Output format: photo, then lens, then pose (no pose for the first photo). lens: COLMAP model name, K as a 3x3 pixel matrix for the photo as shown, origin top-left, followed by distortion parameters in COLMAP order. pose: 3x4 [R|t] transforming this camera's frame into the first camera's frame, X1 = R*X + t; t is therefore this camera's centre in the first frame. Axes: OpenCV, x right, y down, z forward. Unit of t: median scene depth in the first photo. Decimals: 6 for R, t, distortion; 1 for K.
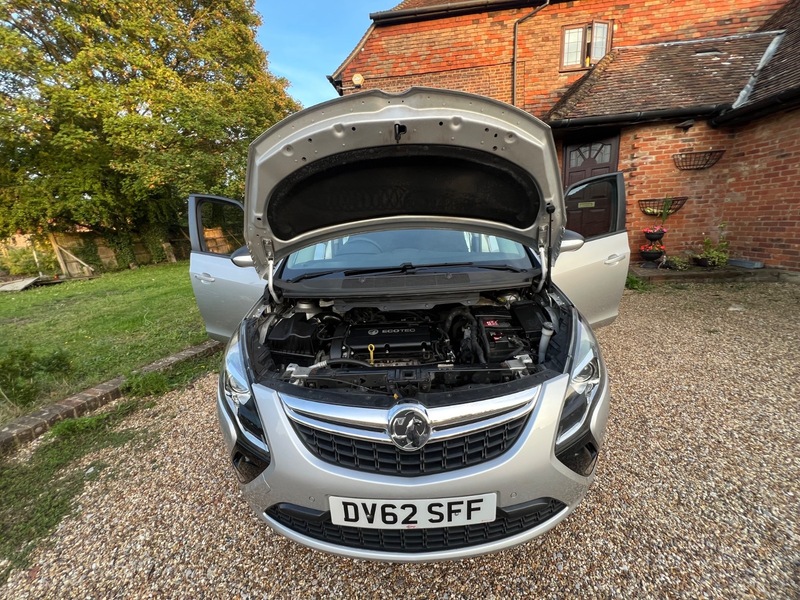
lens RADIAL K [[321.3, 0, 400.0], [0, 321.3, 300.0], [0, 0, 1]] dist [0.000582, 0.000413]
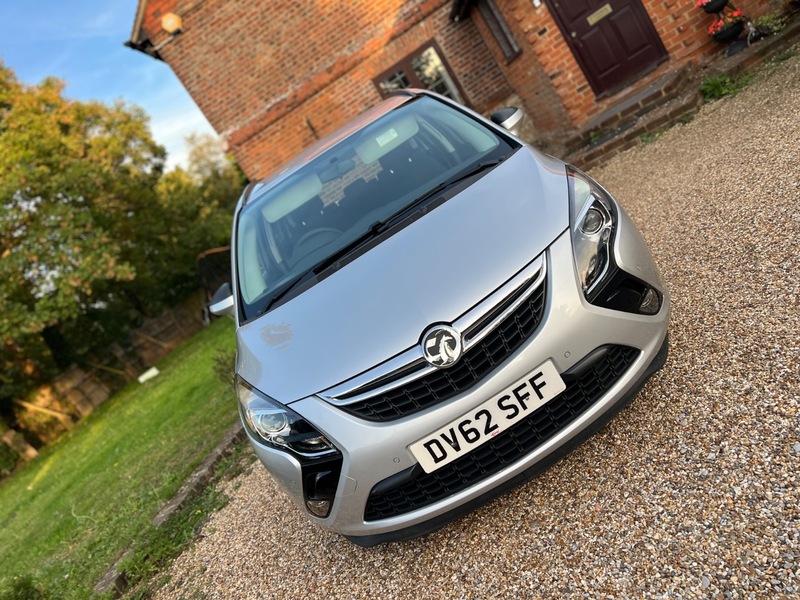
lens RADIAL K [[604.7, 0, 400.5], [0, 604.7, 301.8], [0, 0, 1]] dist [0.059745, -0.059952]
pose [[0.867894, -0.496731, -0.004326, -0.010399], [0.495842, 0.866802, -0.052871, 0.302562], [0.030013, 0.043741, 0.998592, -0.925408]]
